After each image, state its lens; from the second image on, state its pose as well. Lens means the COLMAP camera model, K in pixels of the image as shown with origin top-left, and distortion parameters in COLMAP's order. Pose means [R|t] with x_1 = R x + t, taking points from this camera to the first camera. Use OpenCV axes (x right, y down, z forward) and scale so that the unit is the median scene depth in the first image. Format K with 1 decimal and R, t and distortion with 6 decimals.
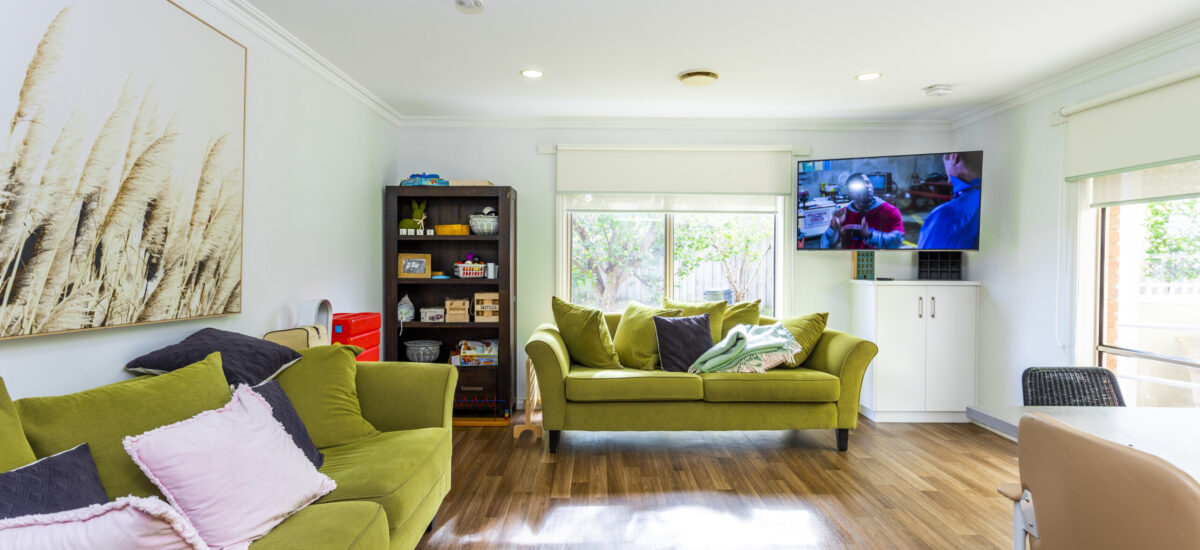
lens RADIAL K [[566.7, 0, 605.0], [0, 566.7, 268.9], [0, 0, 1]] dist [0.003443, 0.000358]
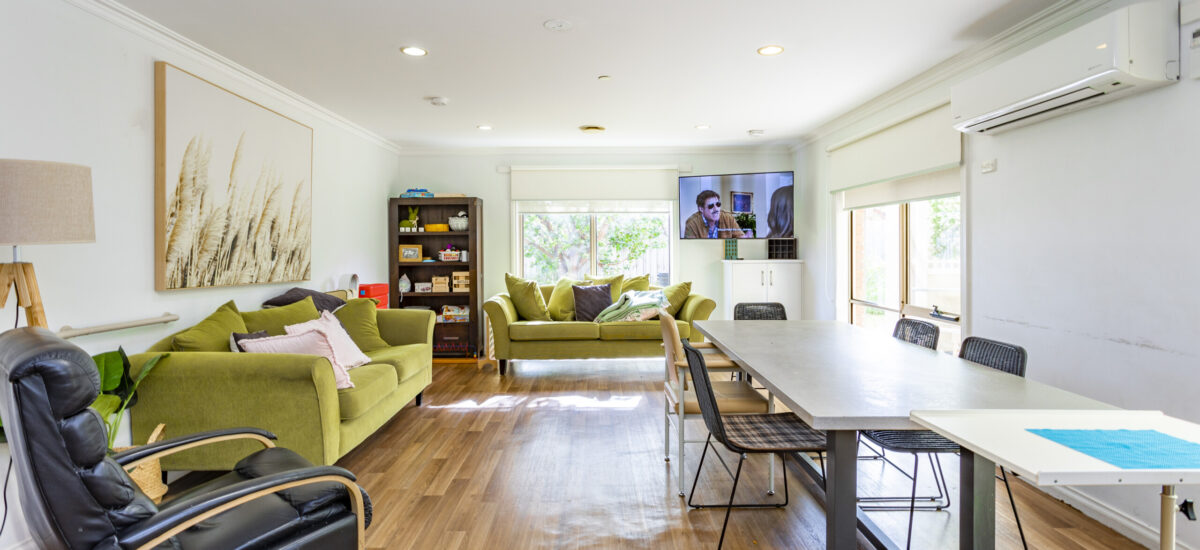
lens RADIAL K [[566.7, 0, 601.7], [0, 566.7, 254.0], [0, 0, 1]] dist [0.003443, 0.000358]
pose [[0.999939, -0.010639, -0.002988, 0.172268], [0.010624, 0.999932, -0.004901, 0.010012], [0.003040, 0.004869, 0.999984, -0.490987]]
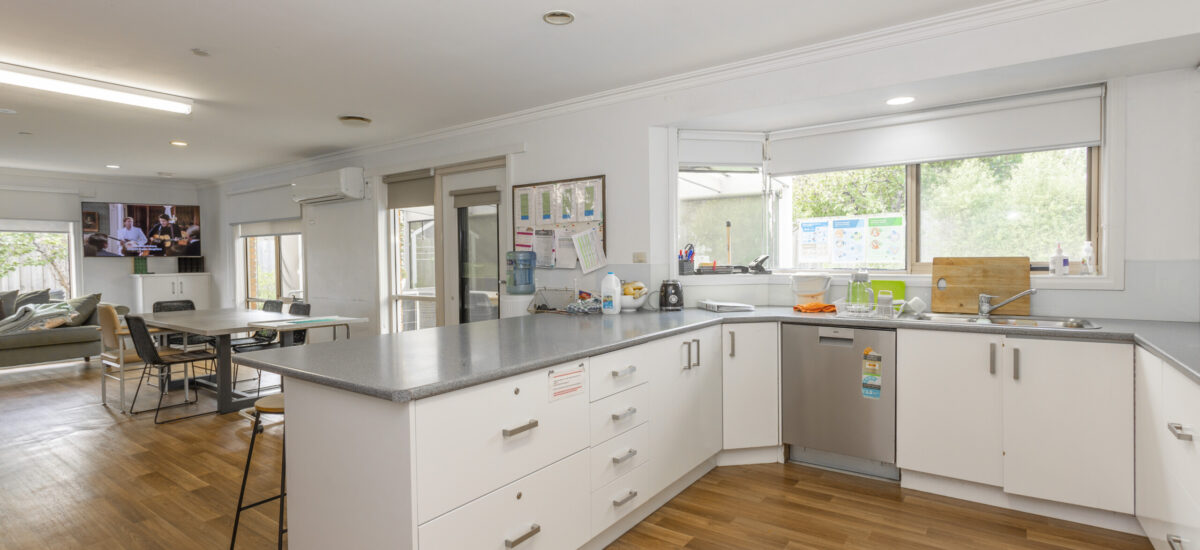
lens RADIAL K [[566.7, 0, 598.3], [0, 566.7, 270.5], [0, 0, 1]] dist [0.003443, 0.000358]
pose [[0.600295, -0.030966, 0.799179, -0.086613], [0.028774, 0.999439, 0.017112, 0.022427], [-0.799261, 0.012723, 0.600849, -1.321154]]
